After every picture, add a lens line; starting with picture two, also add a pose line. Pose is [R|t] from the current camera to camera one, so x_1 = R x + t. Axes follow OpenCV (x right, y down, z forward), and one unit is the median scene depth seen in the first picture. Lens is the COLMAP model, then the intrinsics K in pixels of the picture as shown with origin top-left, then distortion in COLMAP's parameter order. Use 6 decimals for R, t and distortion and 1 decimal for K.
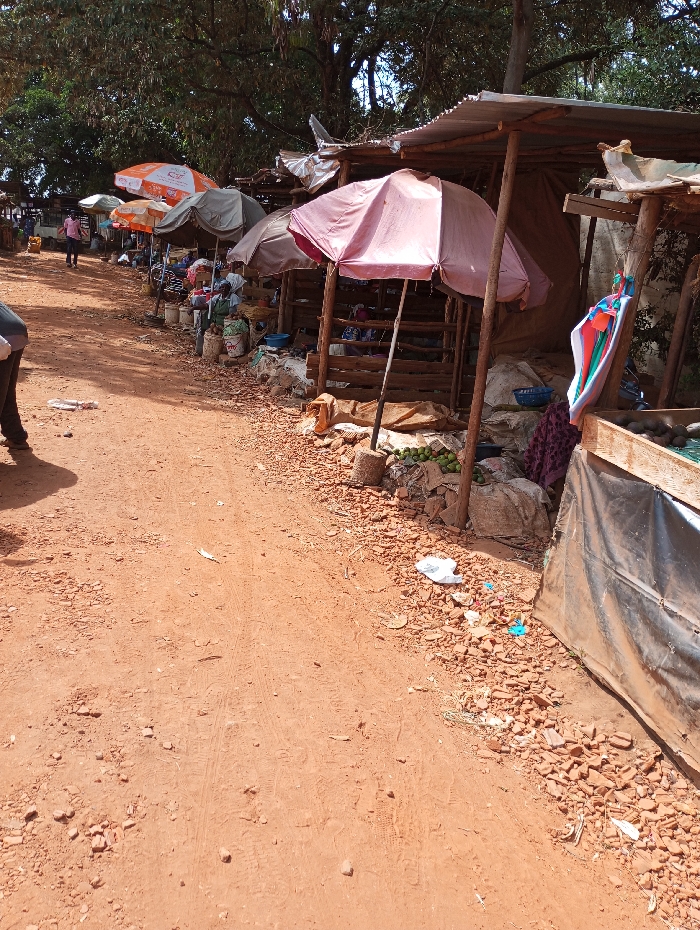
lens RADIAL K [[750.3, 0, 350.0], [0, 750.3, 465.0], [0, 0, 1]] dist [0.047416, -0.071216]
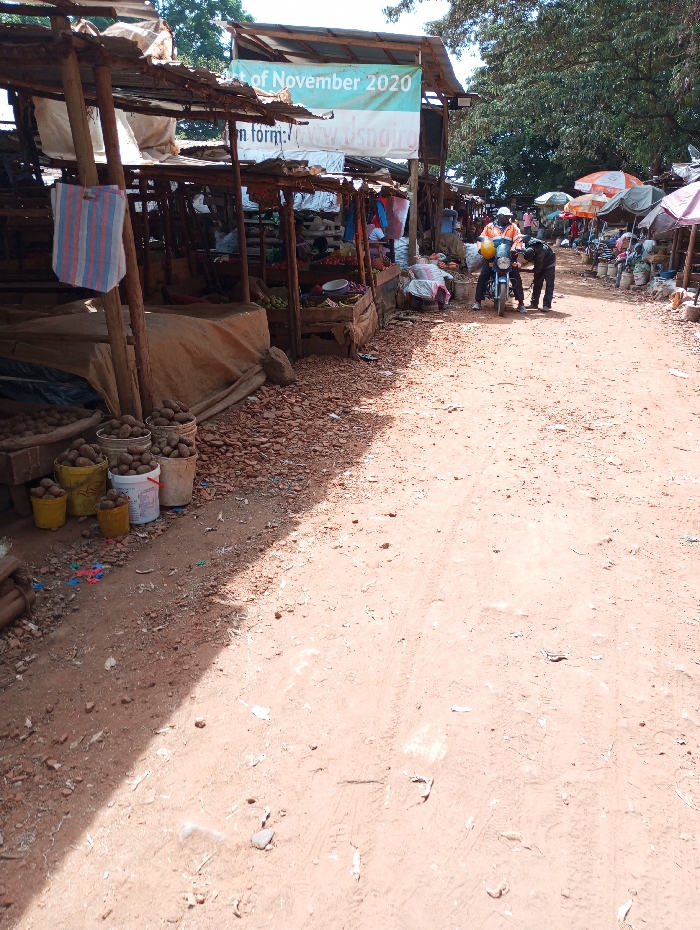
lens RADIAL K [[750.3, 0, 350.0], [0, 750.3, 465.0], [0, 0, 1]] dist [0.047416, -0.071216]
pose [[0.856735, 0.082912, -0.509050, 0.152227], [-0.077113, 0.996492, 0.032524, 0.206234], [0.509960, 0.011390, 0.860122, -0.638353]]
